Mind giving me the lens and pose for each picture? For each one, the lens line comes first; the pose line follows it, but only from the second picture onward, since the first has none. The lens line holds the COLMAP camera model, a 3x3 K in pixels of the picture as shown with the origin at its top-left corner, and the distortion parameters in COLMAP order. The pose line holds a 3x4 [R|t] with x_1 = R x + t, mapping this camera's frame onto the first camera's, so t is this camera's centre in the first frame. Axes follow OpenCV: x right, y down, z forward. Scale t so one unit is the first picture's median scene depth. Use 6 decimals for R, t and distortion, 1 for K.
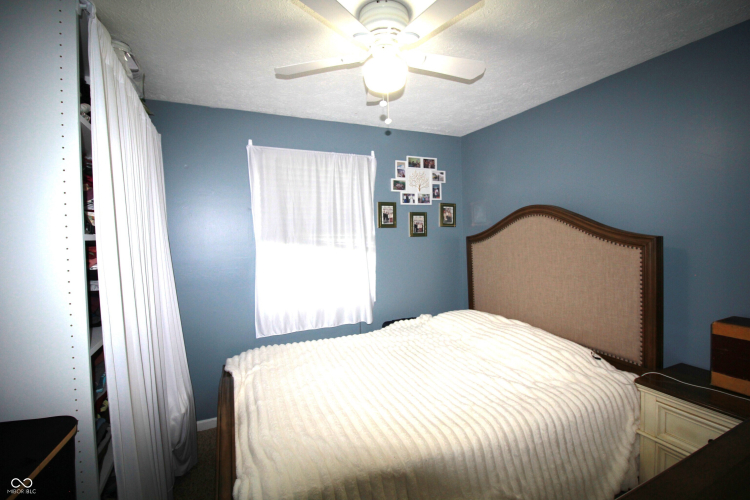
lens RADIAL K [[343.8, 0, 383.2], [0, 343.8, 241.8], [0, 0, 1]] dist [-0.000190, -0.014254]
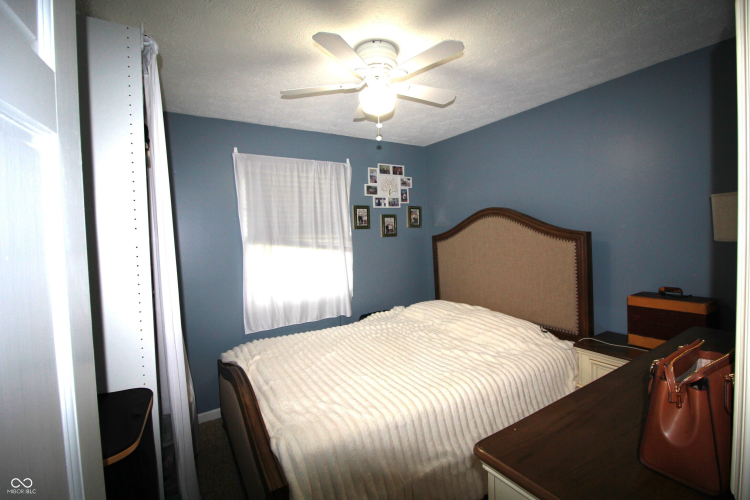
lens RADIAL K [[343.8, 0, 383.2], [0, 343.8, 241.8], [0, 0, 1]] dist [-0.000190, -0.014254]
pose [[0.990205, -0.018868, 0.138341, -0.102752], [0.019962, 0.999779, -0.006528, 0.012233], [-0.138187, 0.009226, 0.990363, -0.130277]]
